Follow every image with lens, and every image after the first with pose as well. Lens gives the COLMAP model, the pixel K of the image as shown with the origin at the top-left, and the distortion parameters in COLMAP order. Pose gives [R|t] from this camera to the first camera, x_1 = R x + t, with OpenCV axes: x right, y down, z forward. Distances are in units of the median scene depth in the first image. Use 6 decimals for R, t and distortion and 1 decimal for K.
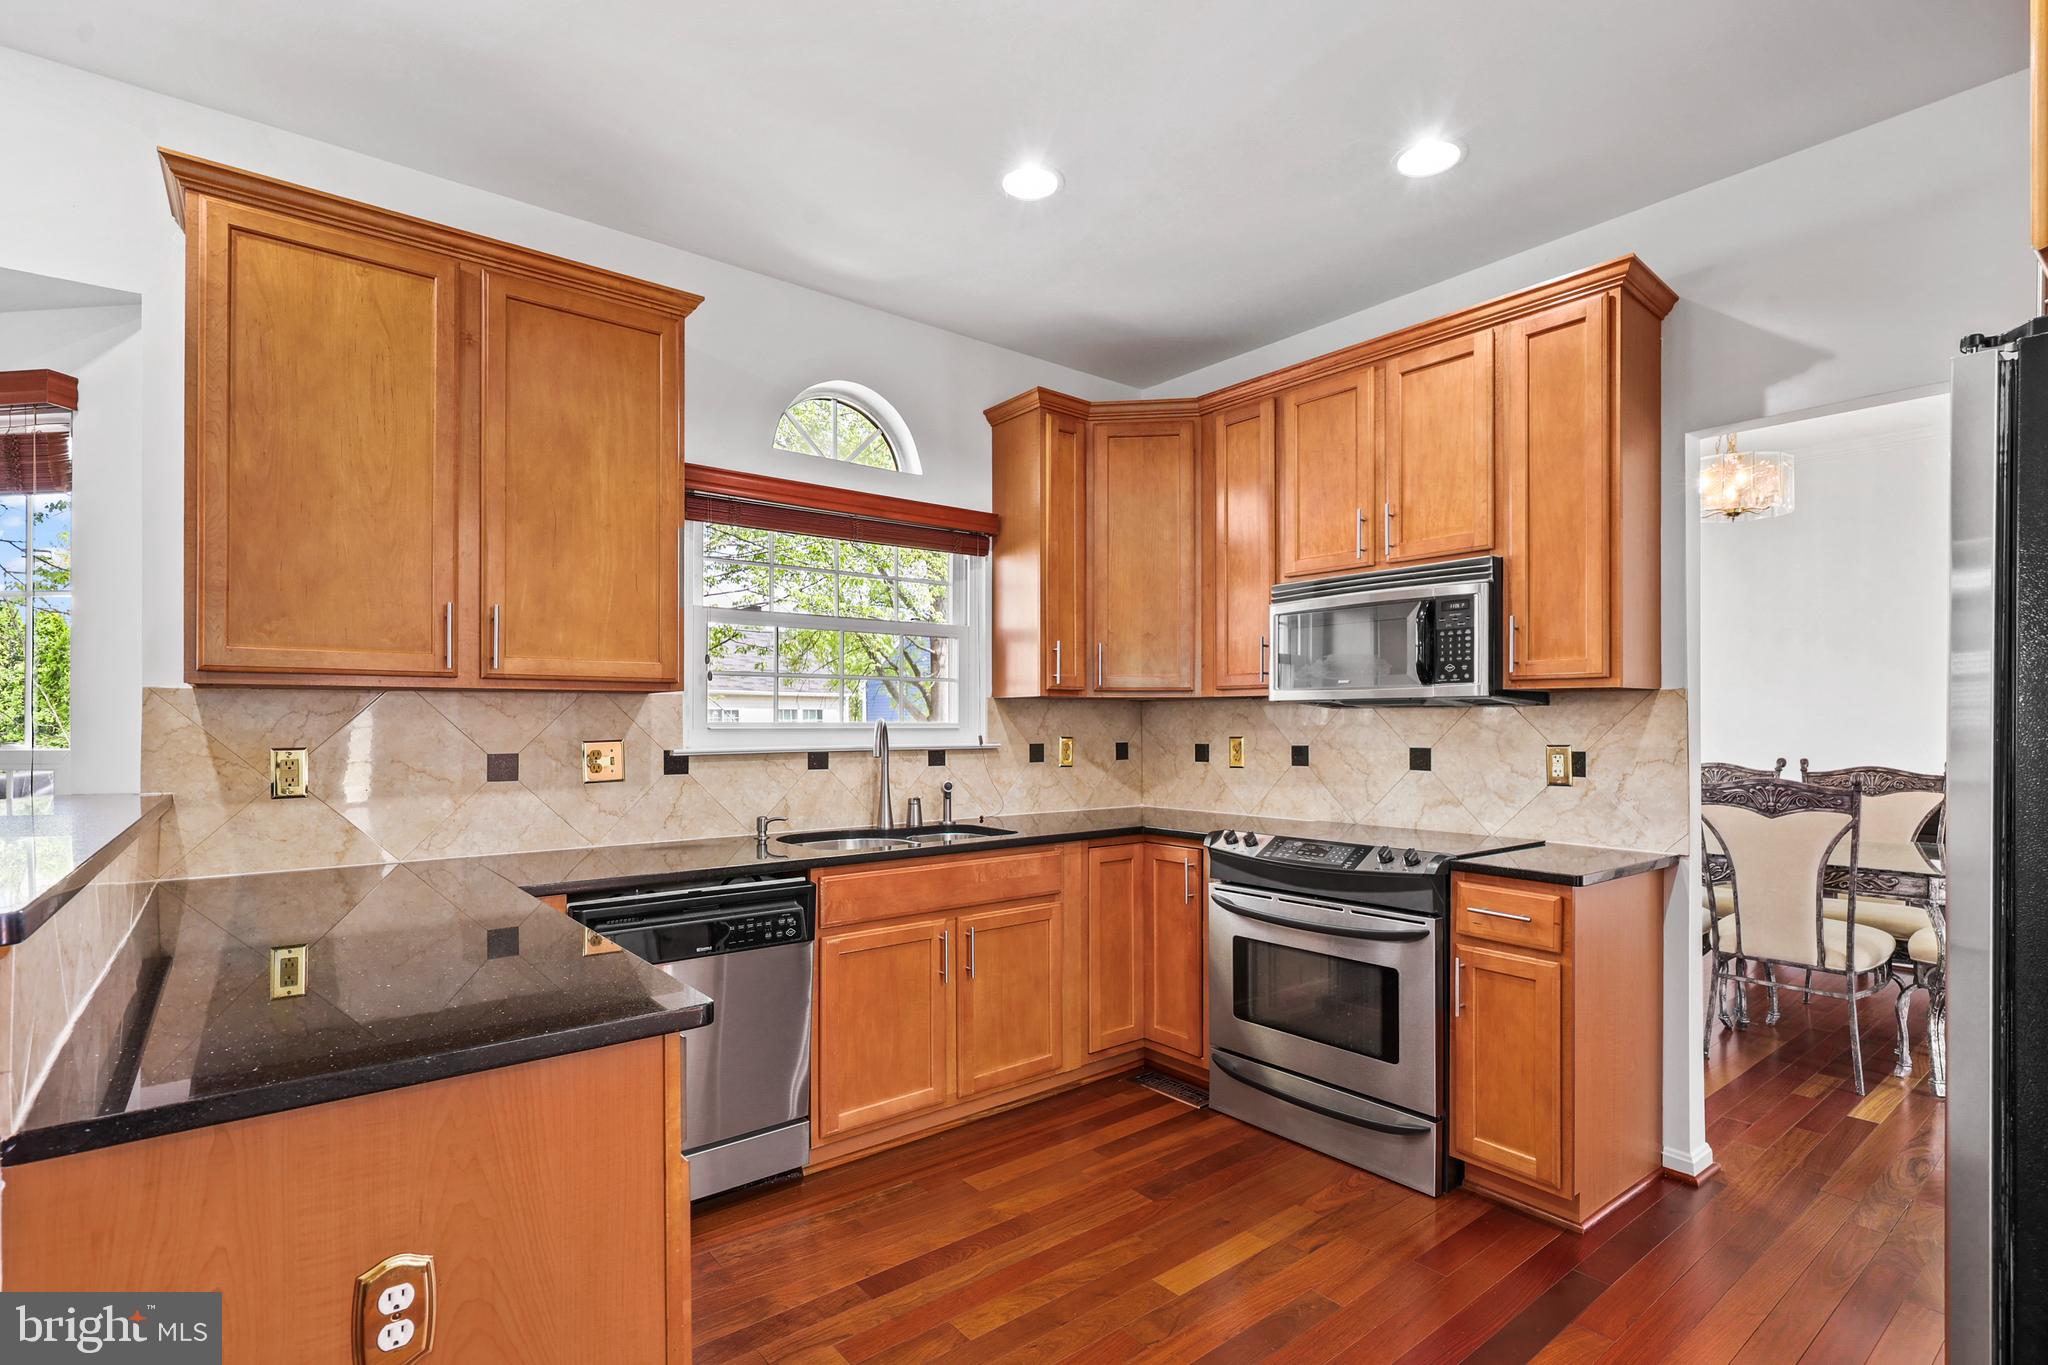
lens RADIAL K [[979.3, 0, 1029.2], [0, 979.3, 716.5], [0, 0, 1]] dist [0.003711, -0.000238]
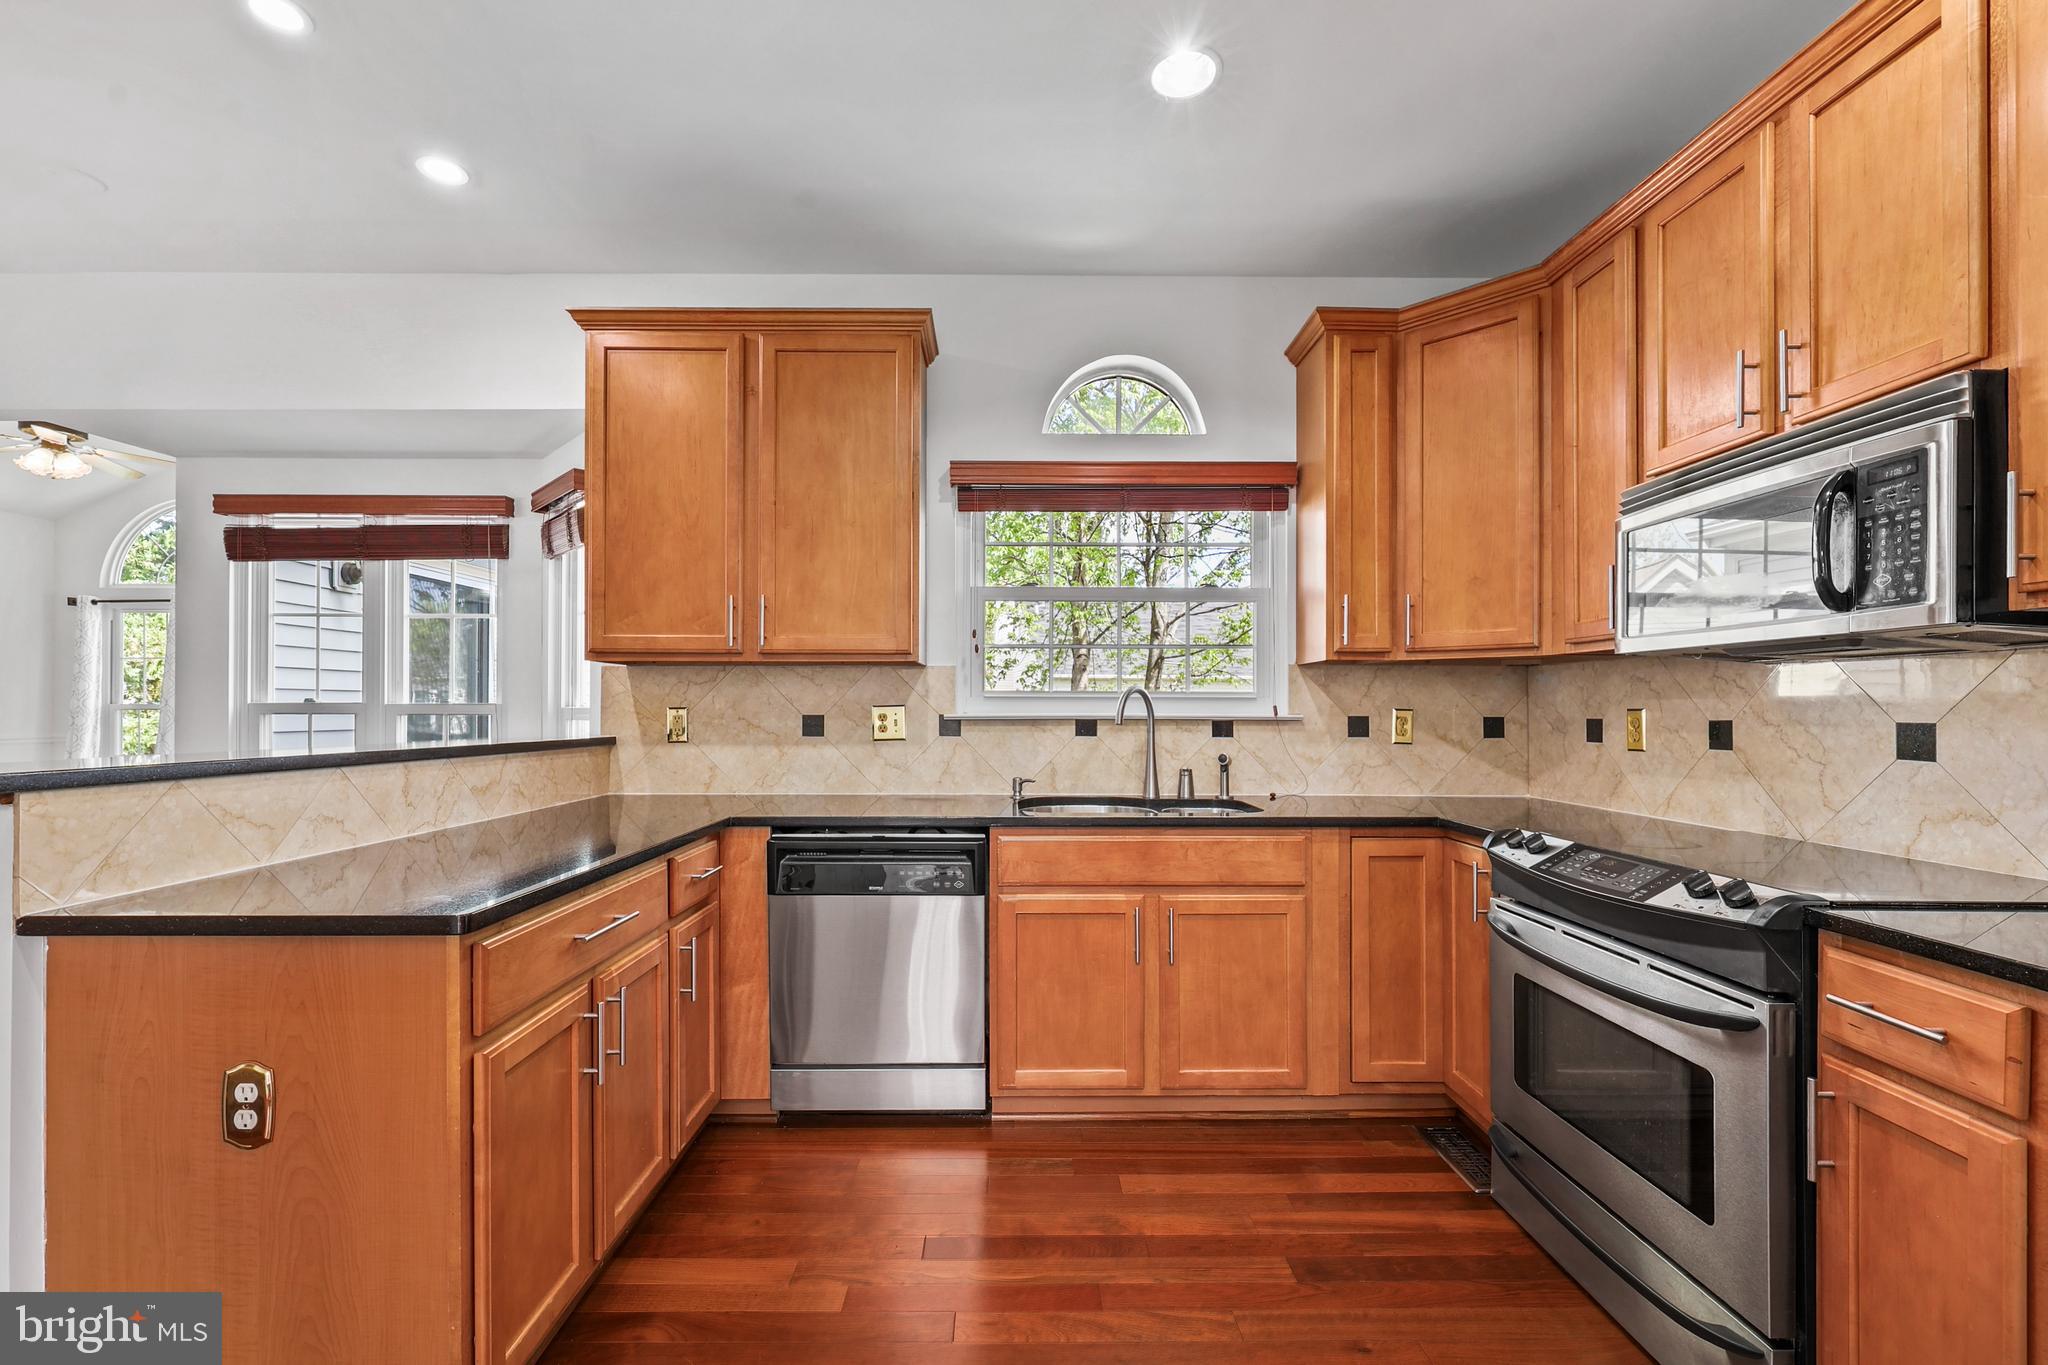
lens RADIAL K [[867.8, 0, 1011.6], [0, 867.8, 701.1], [0, 0, 1]] dist [0.001014, -0.000296]
pose [[0.781053, -0.002323, -0.624460, 0.337539], [0.000279, 0.999994, -0.003370, 0.022673], [0.624464, 0.002458, 0.781050, 0.267130]]
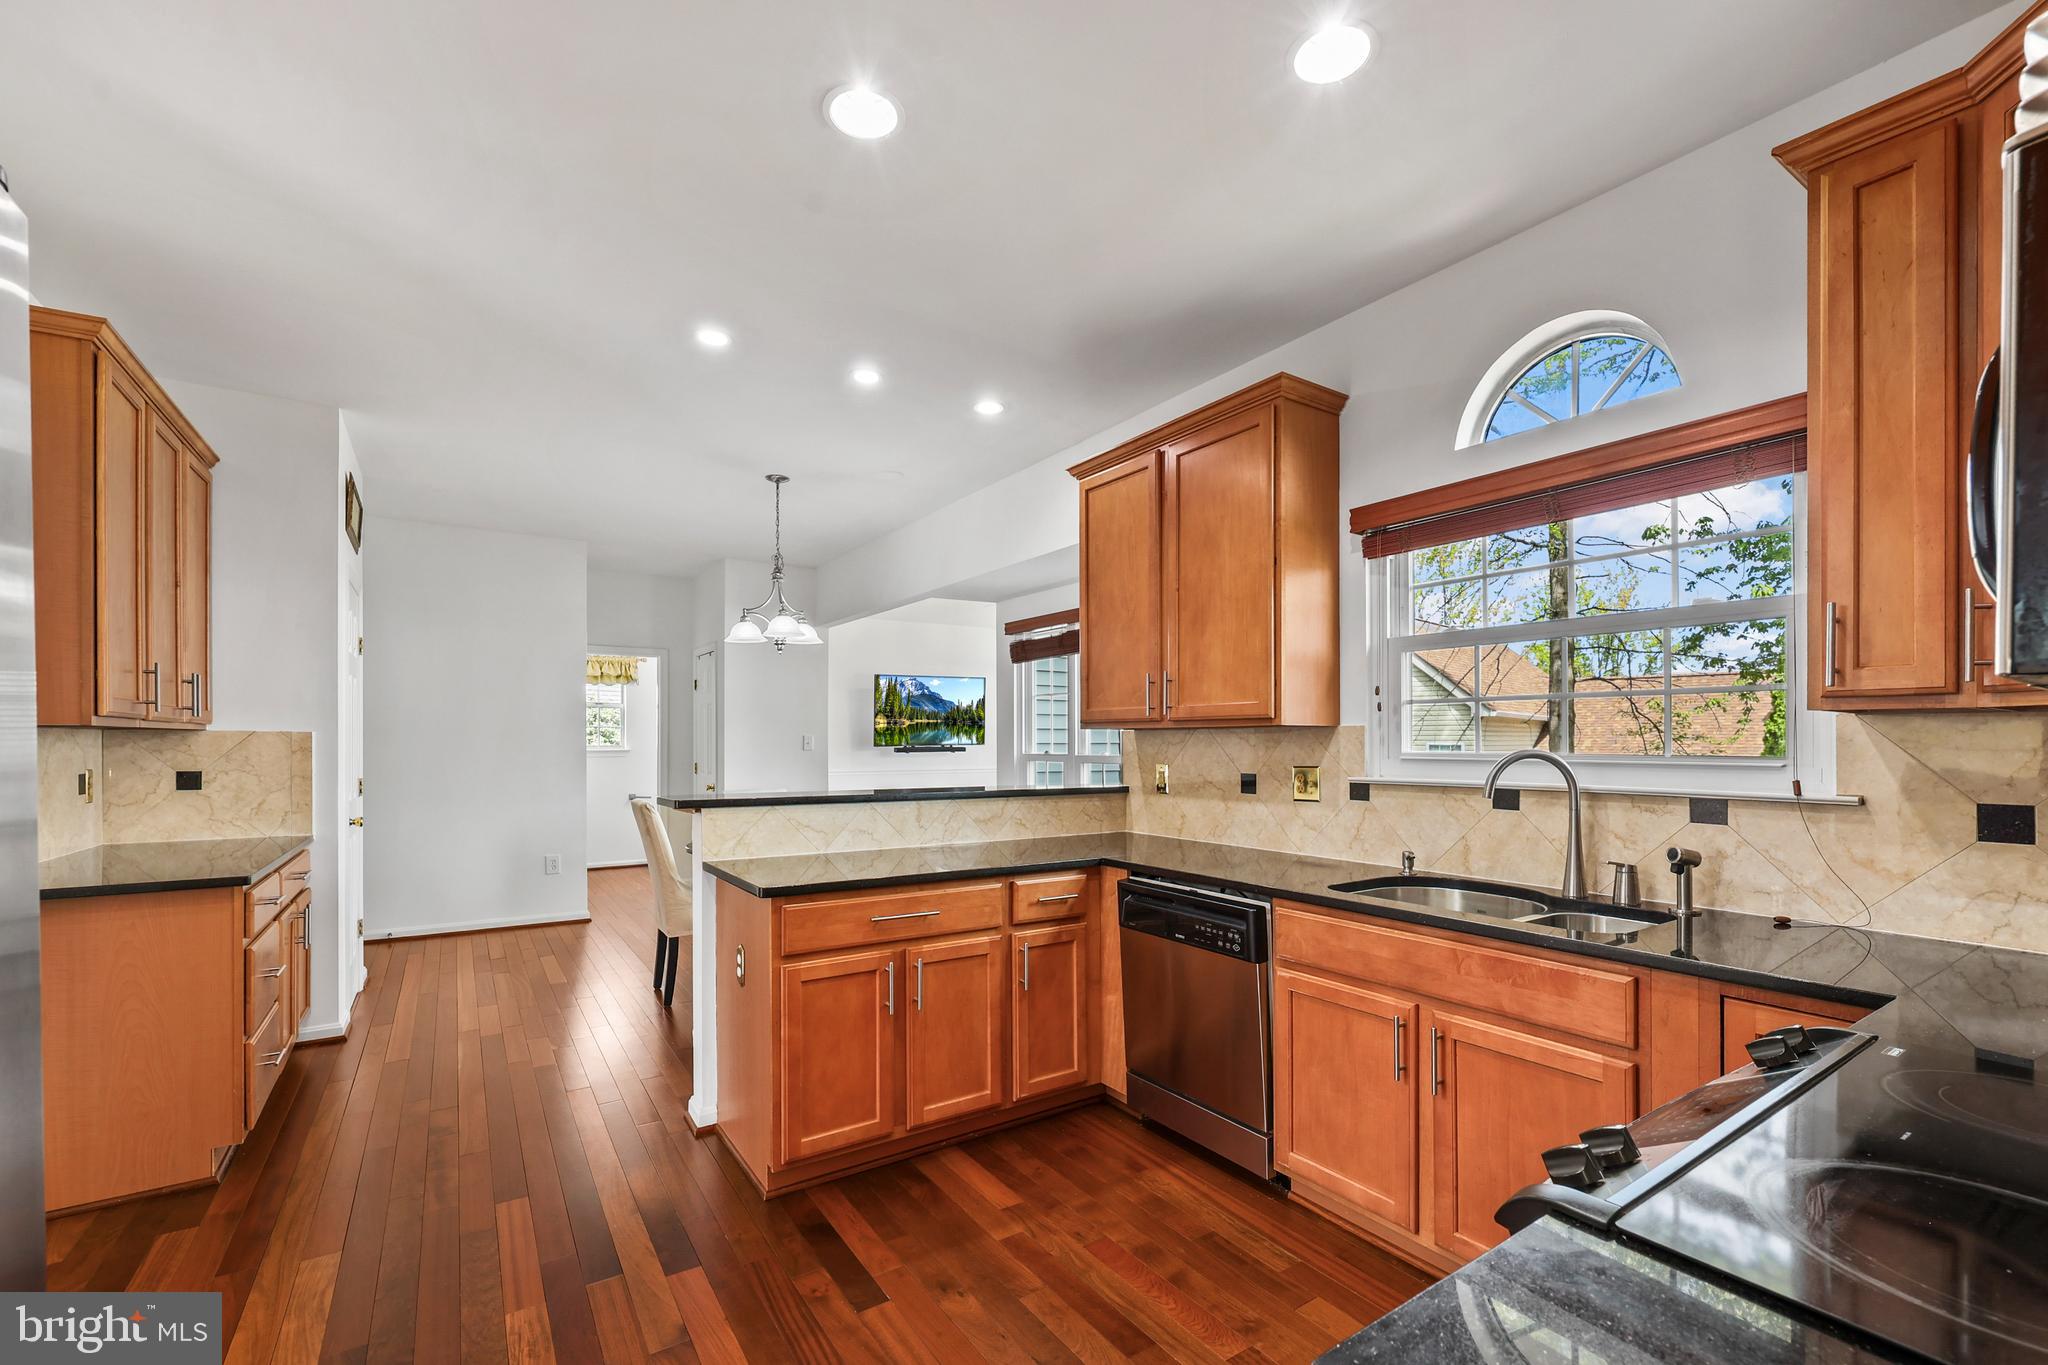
lens RADIAL K [[867.8, 0, 1033.6], [0, 867.8, 743.2], [0, 0, 1]] dist [0.001014, -0.000296]
pose [[-0.085579, 0.002958, -0.996327, 0.639340], [0.004854, 0.999985, 0.002552, -0.007825], [0.996320, -0.004618, -0.085592, 0.753747]]
